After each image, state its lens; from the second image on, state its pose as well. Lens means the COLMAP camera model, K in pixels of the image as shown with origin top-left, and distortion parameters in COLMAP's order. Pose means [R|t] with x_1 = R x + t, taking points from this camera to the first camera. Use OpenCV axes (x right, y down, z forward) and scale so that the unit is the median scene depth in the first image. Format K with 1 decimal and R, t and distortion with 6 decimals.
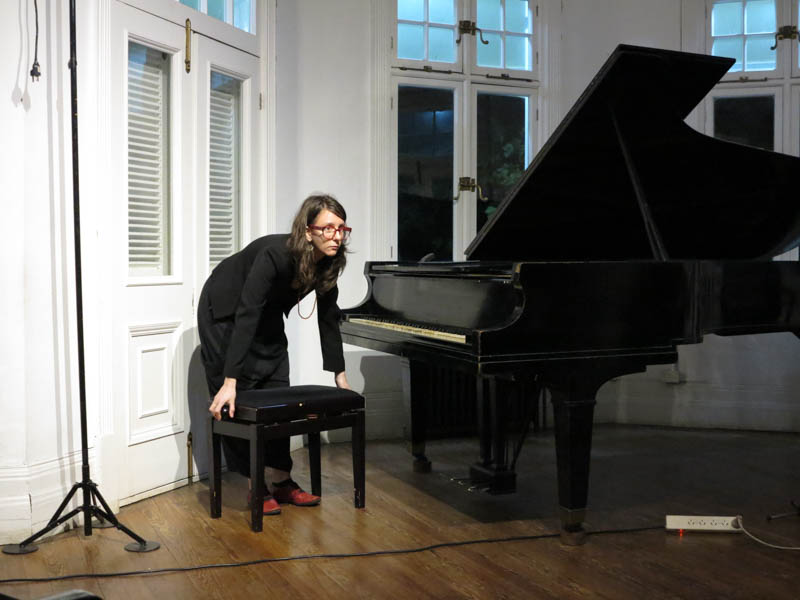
lens RADIAL K [[1033.7, 0, 400.0], [0, 1033.7, 300.0], [0, 0, 1]] dist [-0.097496, 0.016886]
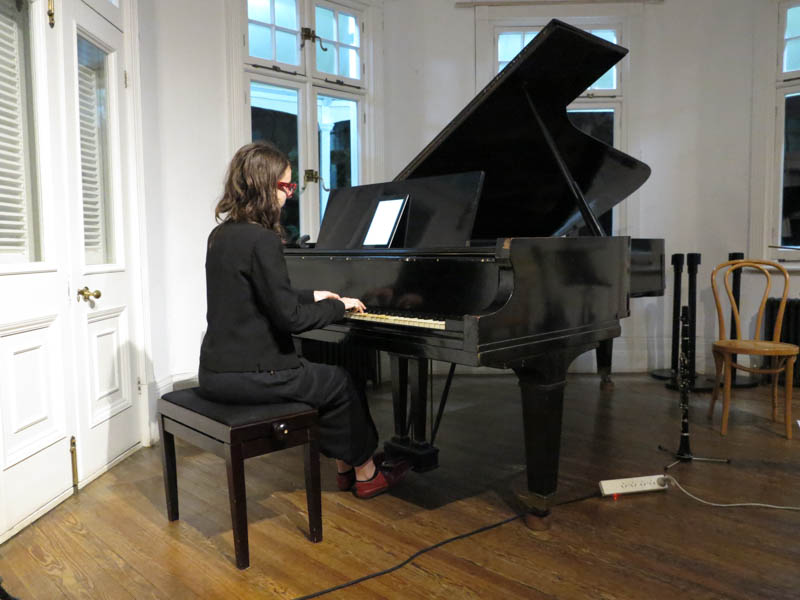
lens RADIAL K [[665.9, 0, 400.0], [0, 665.9, 300.0], [0, 0, 1]] dist [-0.034170, 0.012408]
pose [[0.938061, -0.039921, 0.344162, -0.126309], [0.026718, 0.998717, 0.043022, -0.007036], [-0.345438, -0.031162, 0.937924, 0.354915]]
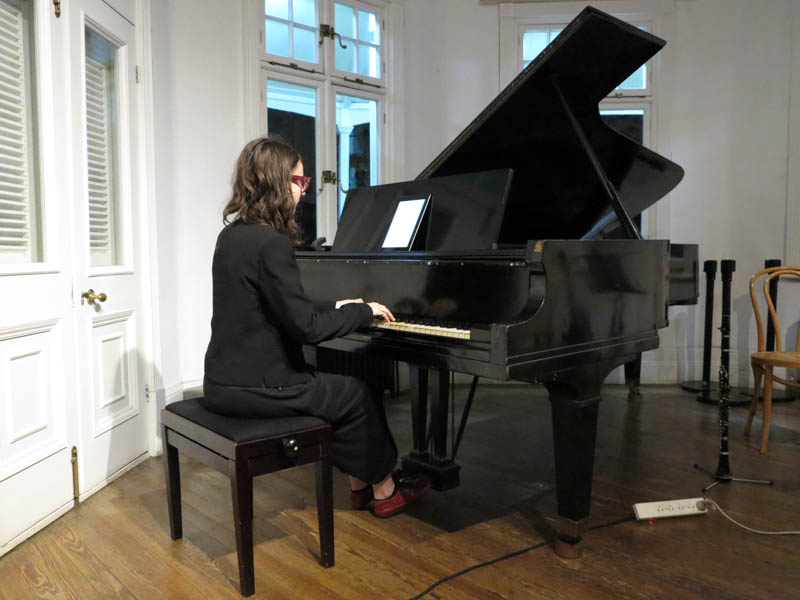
lens RADIAL K [[665.9, 0, 400.0], [0, 665.9, 300.0], [0, 0, 1]] dist [-0.034170, 0.012408]
pose [[0.947400, -0.028098, 0.318816, -0.116162], [0.018356, 0.999269, 0.033521, -0.005917], [-0.319525, -0.025905, 0.947224, 0.387685]]
